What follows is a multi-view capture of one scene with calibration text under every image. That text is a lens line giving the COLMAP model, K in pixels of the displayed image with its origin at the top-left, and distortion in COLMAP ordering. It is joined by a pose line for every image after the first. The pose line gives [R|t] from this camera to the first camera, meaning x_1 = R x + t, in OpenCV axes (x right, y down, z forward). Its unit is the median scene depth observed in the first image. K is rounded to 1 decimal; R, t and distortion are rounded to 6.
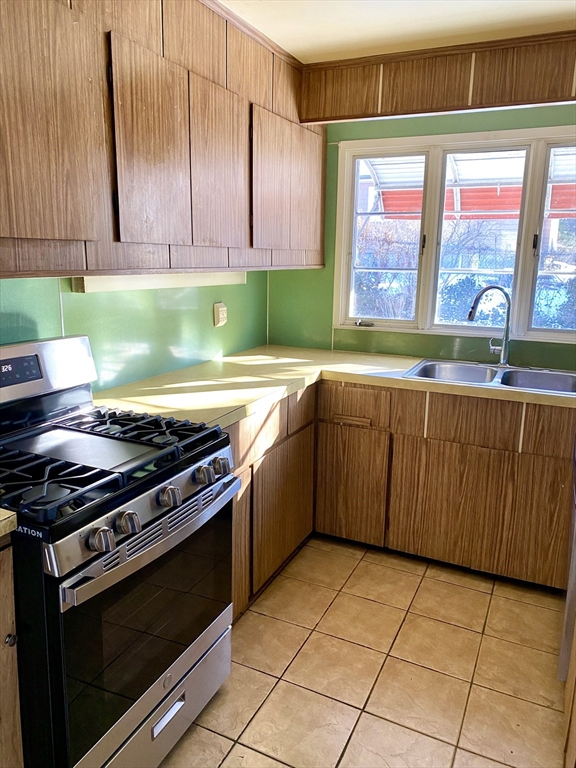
lens RADIAL K [[587.1, 0, 282.5], [0, 587.1, 376.1], [0, 0, 1]] dist [0.034207, -0.034741]
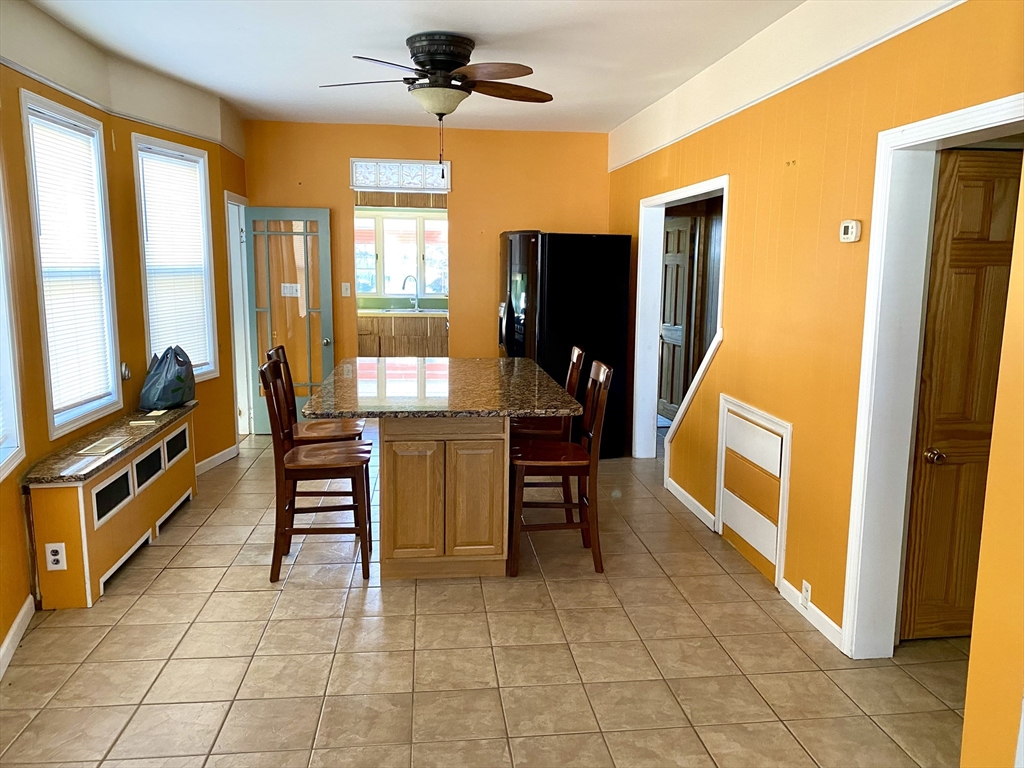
lens RADIAL K [[781.2, 0, 512.0], [0, 781.2, 384.0], [0, 0, 1]] dist [0.126737, -0.000941]
pose [[0.850945, -0.087918, 0.517845, -1.061498], [0.110014, 0.993857, -0.012045, 0.400204], [-0.513605, 0.067220, 0.855390, -2.074794]]
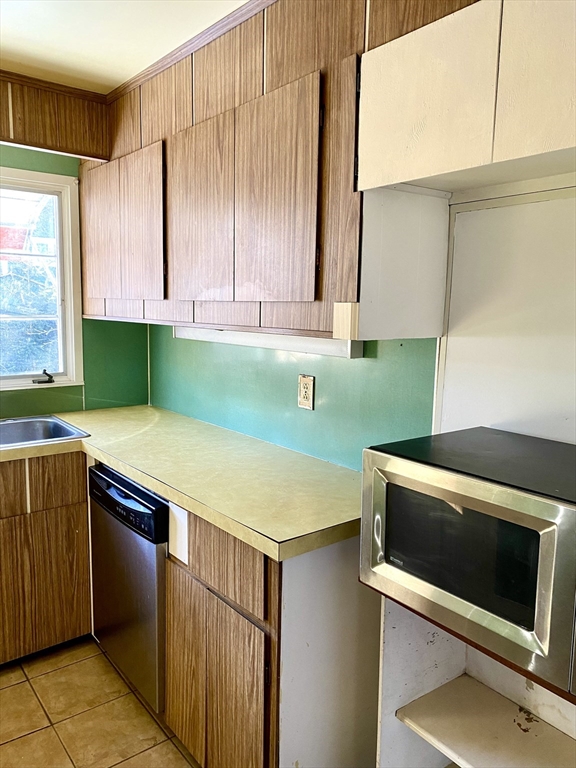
lens RADIAL K [[587.1, 0, 282.5], [0, 587.1, 376.1], [0, 0, 1]] dist [0.034207, -0.034741]
pose [[0.440035, -0.124677, 0.889284, -0.200808], [0.175925, 0.983093, 0.050778, -0.053579], [-0.880579, 0.134104, 0.454529, 0.191824]]
